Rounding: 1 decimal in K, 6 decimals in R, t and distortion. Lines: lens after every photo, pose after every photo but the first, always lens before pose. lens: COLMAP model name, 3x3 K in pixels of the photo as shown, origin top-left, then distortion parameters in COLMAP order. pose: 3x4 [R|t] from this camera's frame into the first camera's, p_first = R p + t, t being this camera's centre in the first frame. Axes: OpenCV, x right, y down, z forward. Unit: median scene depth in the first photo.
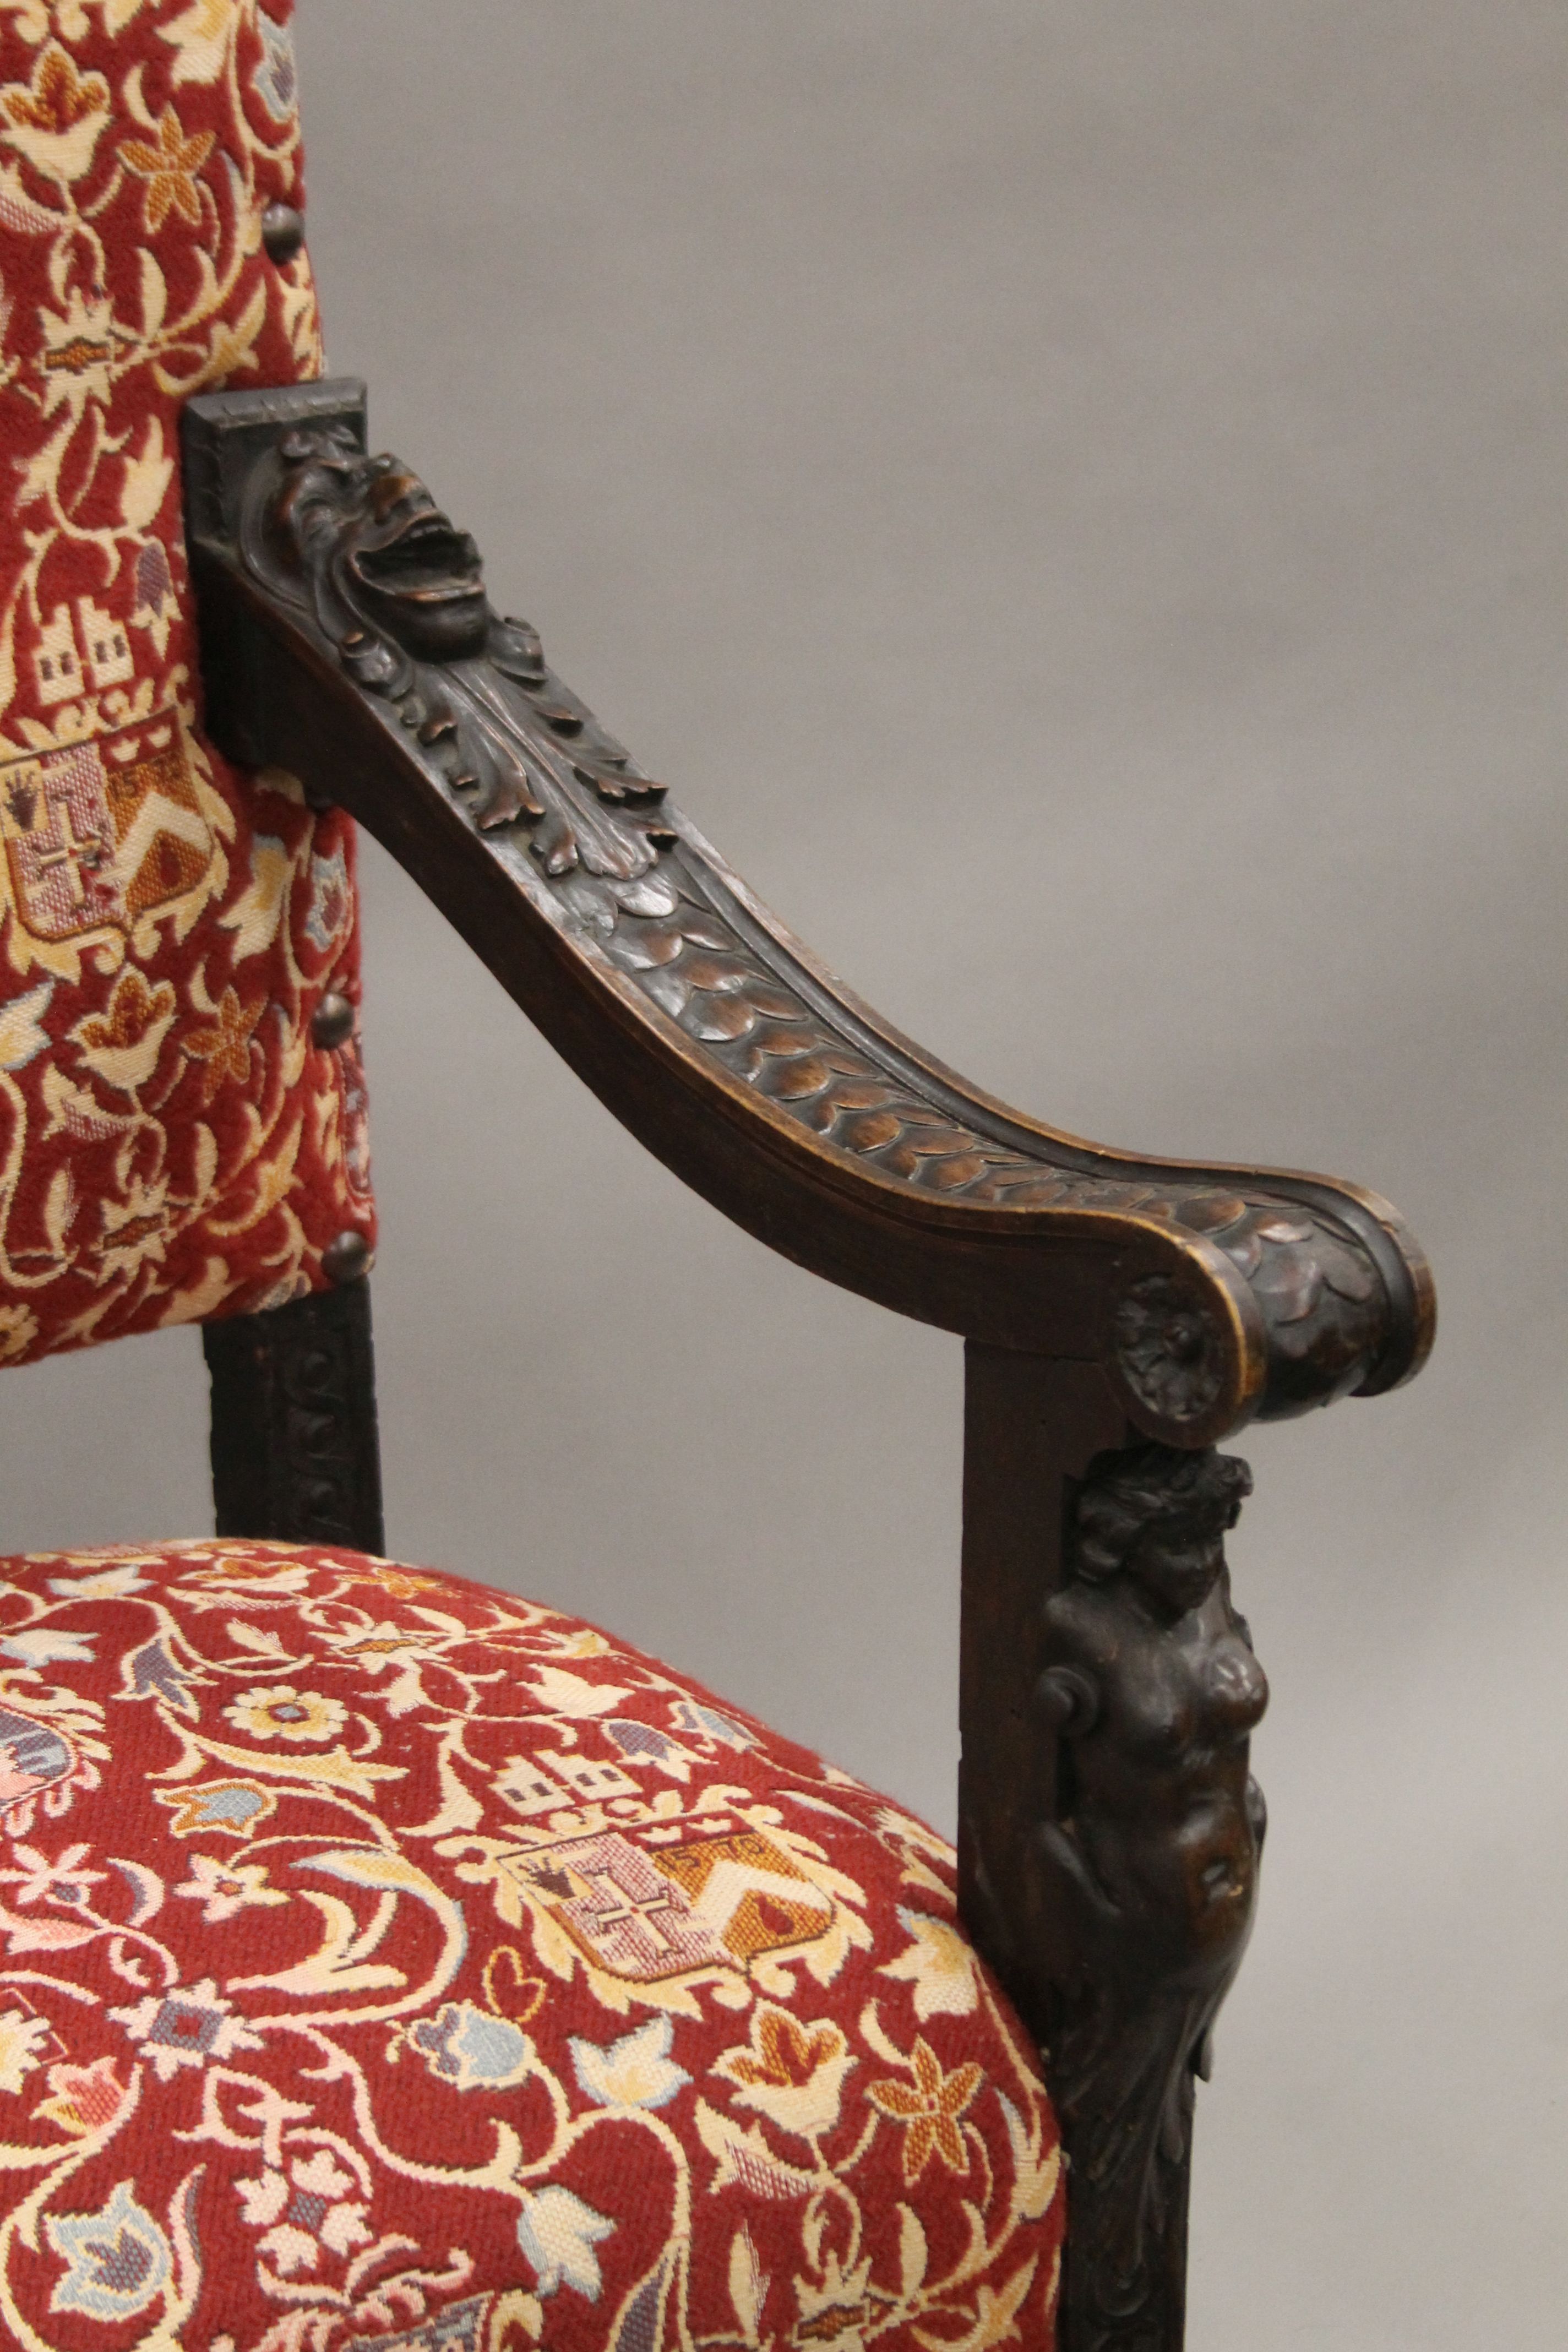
lens RADIAL K [[5079.7, 0, 788.0], [0, 5079.7, 1184.0], [0, 0, 1]] dist [0.081242, 0.000000]
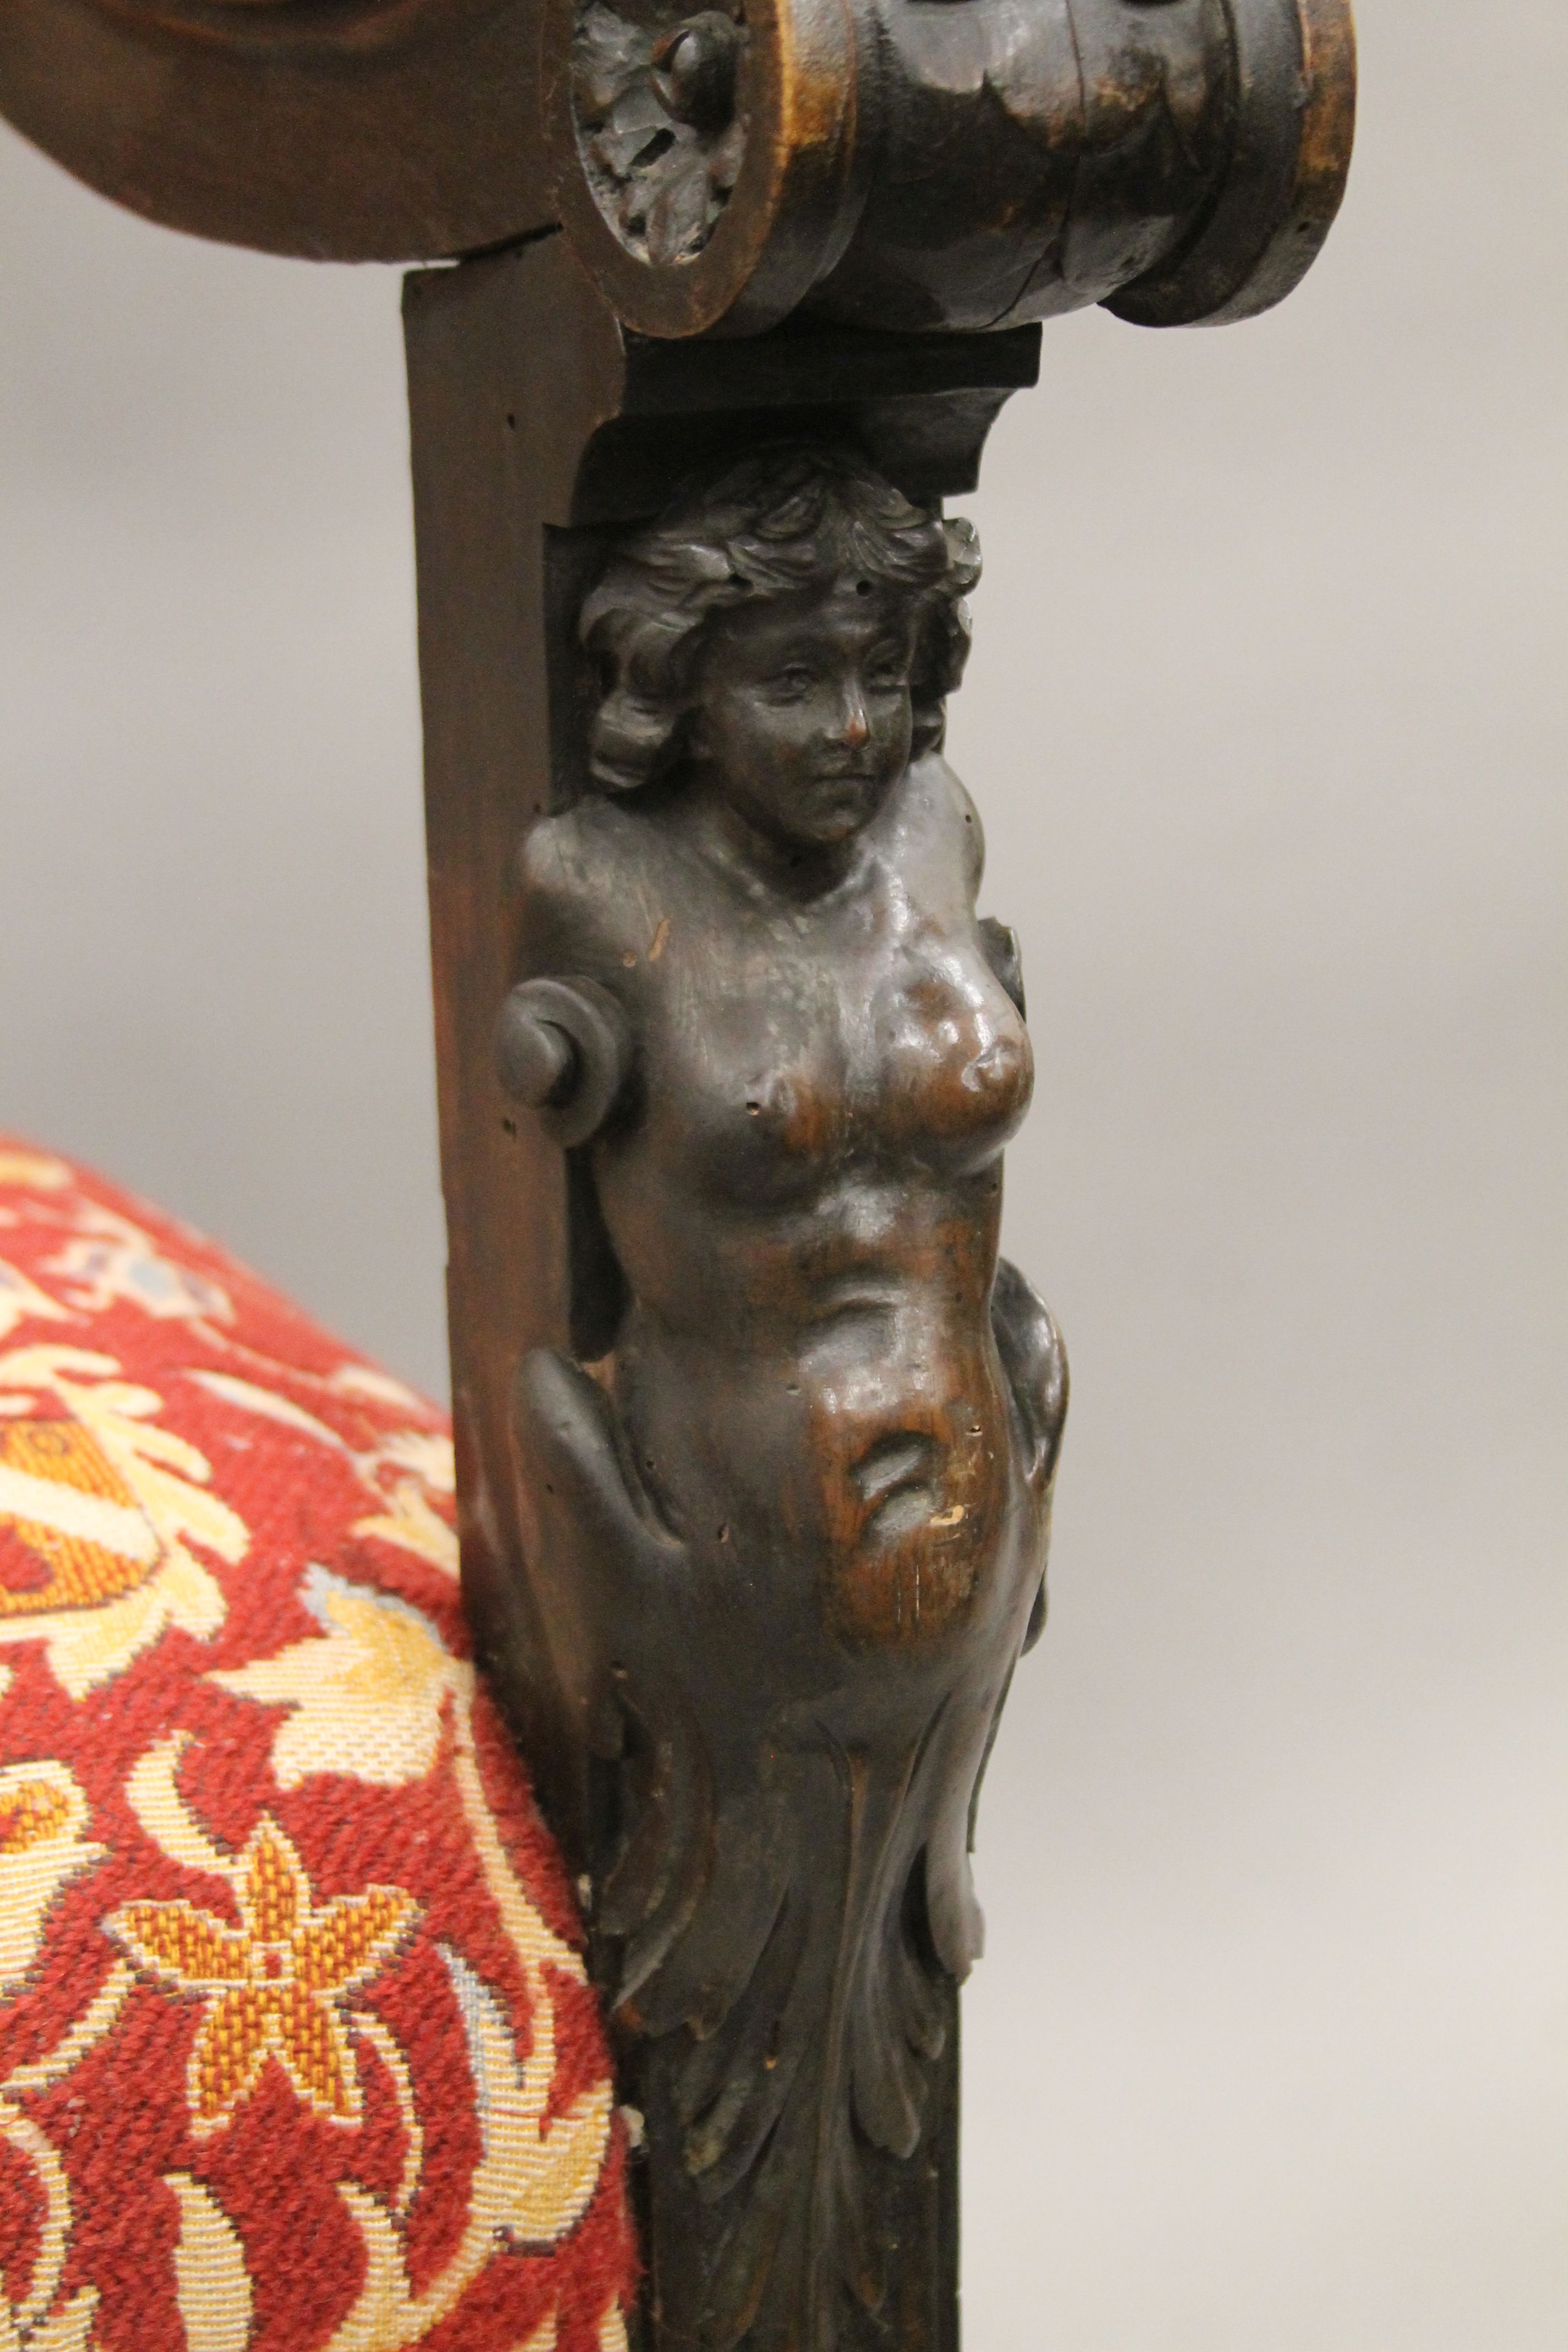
lens RADIAL K [[4859.1, 0, 782.5], [0, 4859.1, 1174.7], [0, 0, 1]] dist [0.065541, 0.000000]
pose [[0.985643, 0.029905, -0.166171, 0.140620], [-0.040162, 0.997467, -0.058710, 0.131668], [0.163994, 0.064541, 0.984348, 0.564221]]
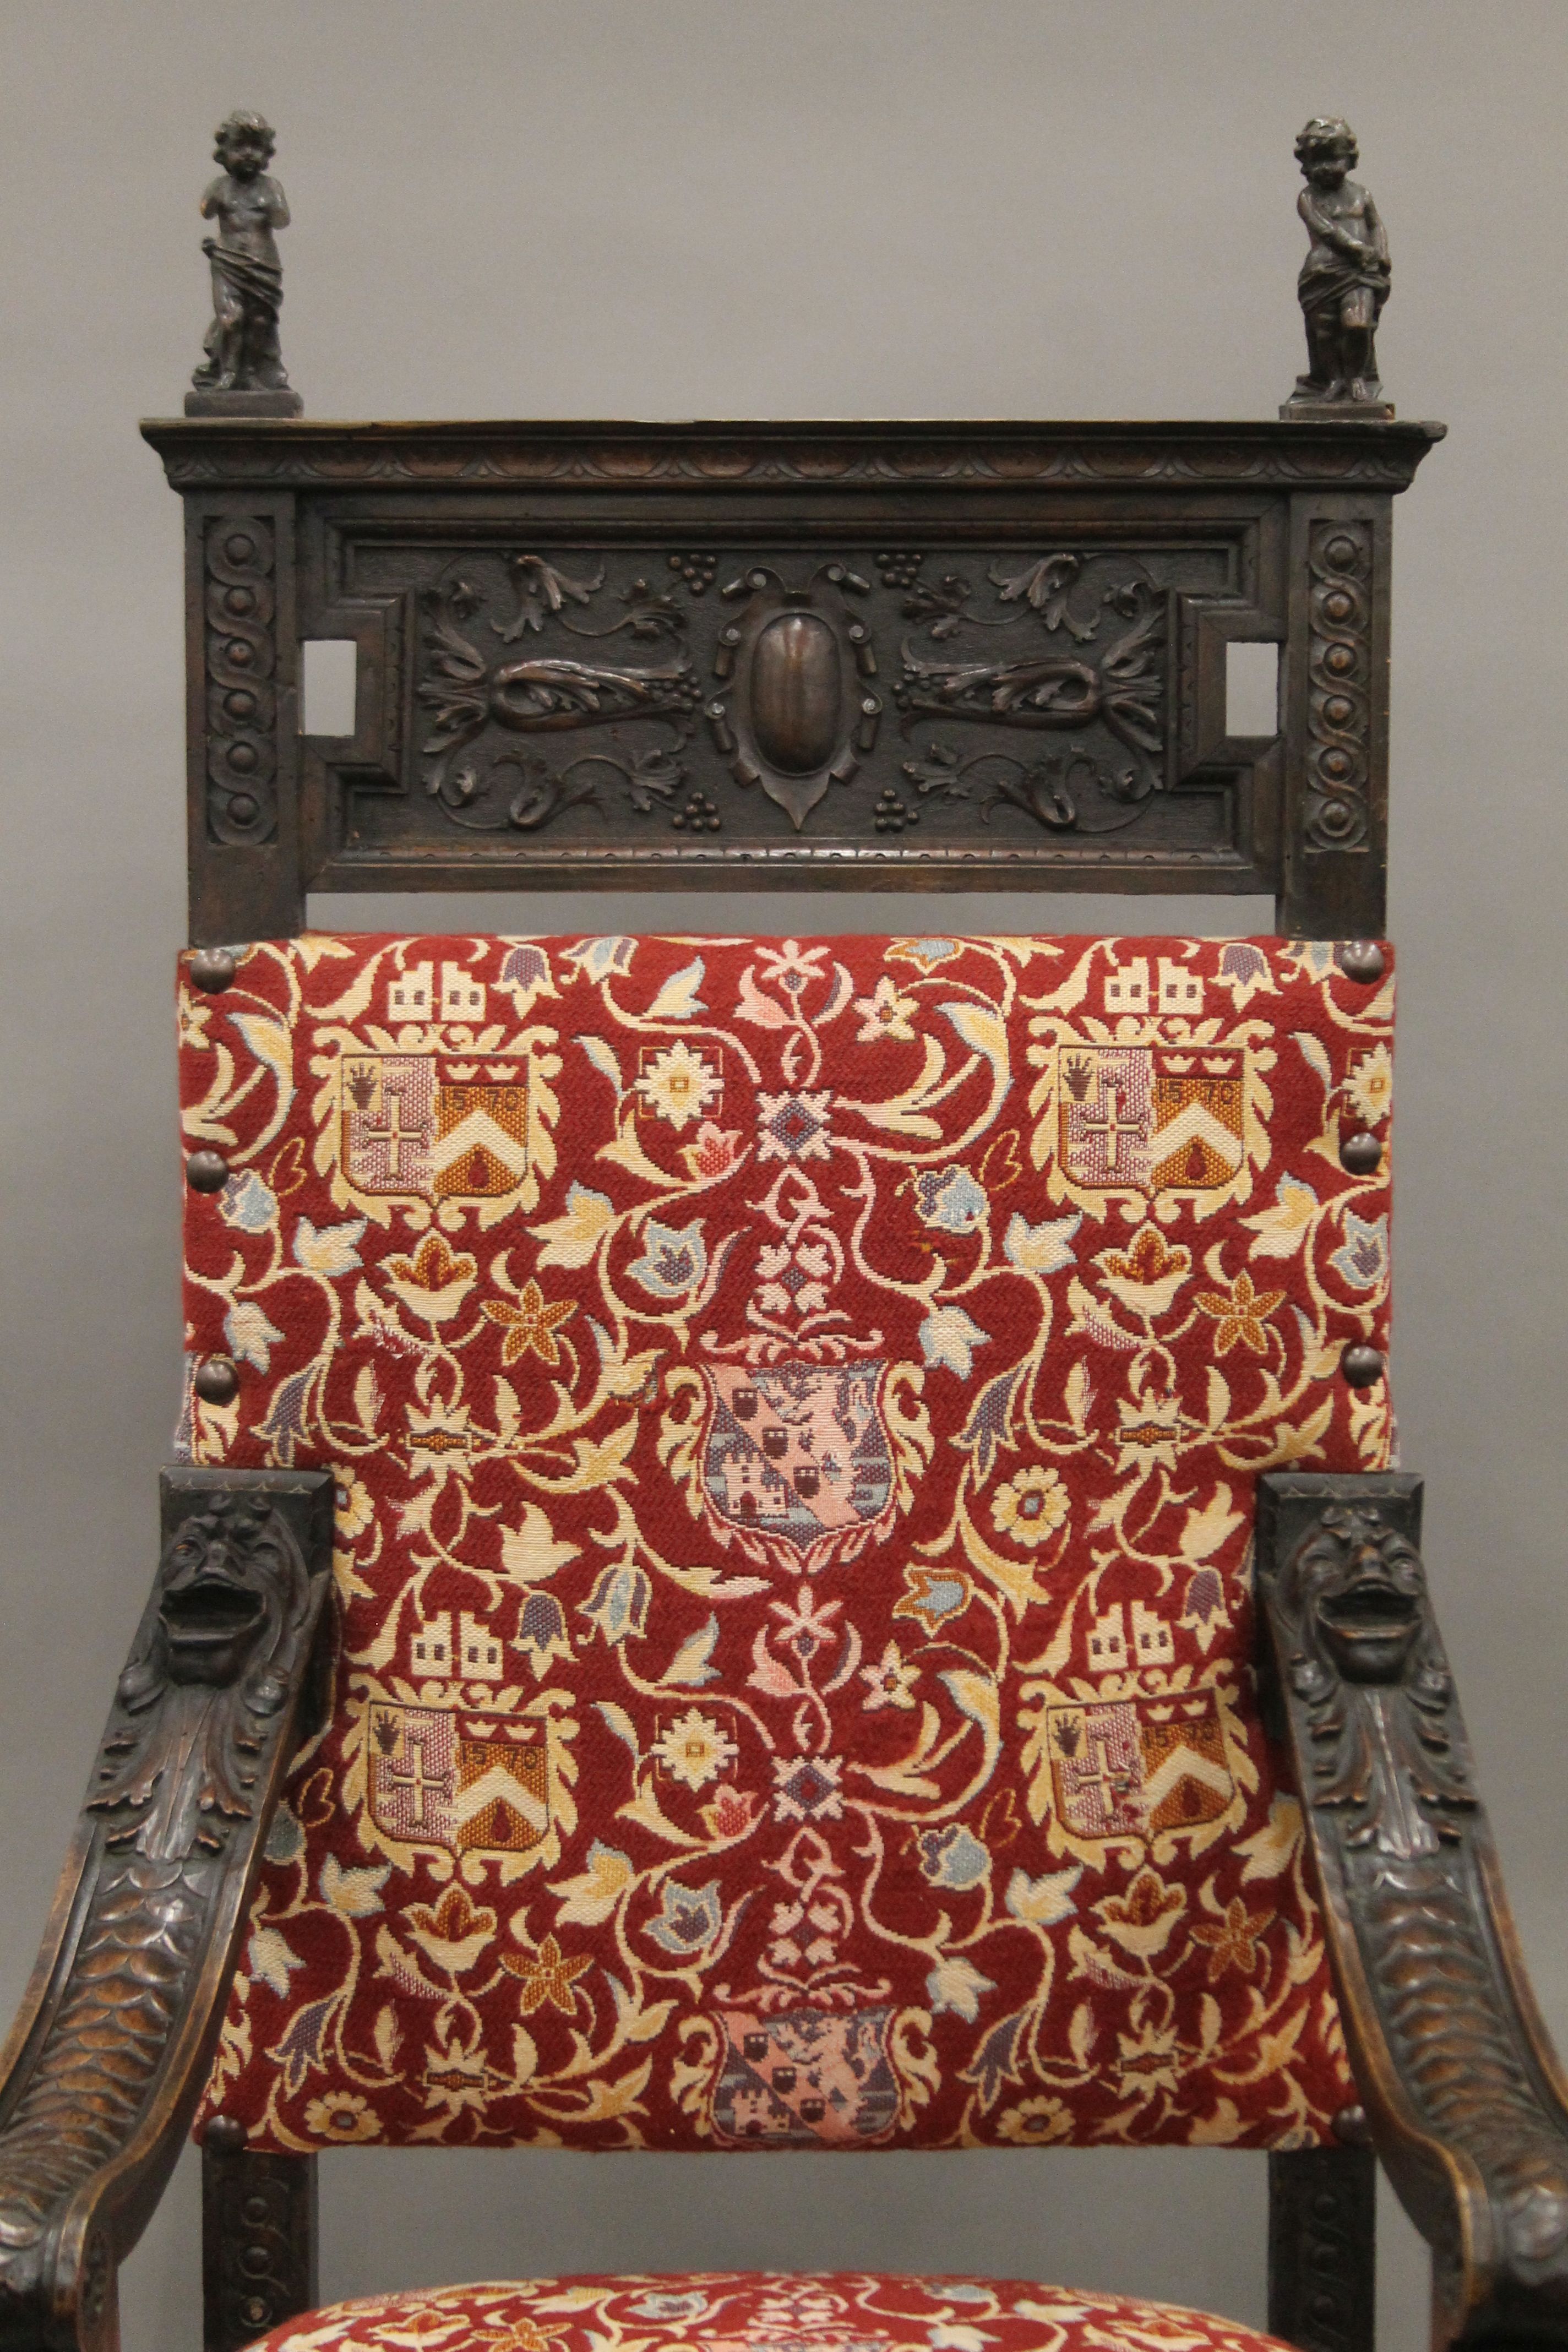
lens RADIAL K [[4669.2, 0, 776.8], [0, 4669.2, 1164.1], [0, 0, 1]] dist [0.057647, 0.000000]
pose [[0.796886, 0.083572, -0.598322, 0.591902], [-0.198603, 0.971579, -0.128806, -0.049312], [0.570552, 0.221472, 0.790835, -0.122244]]
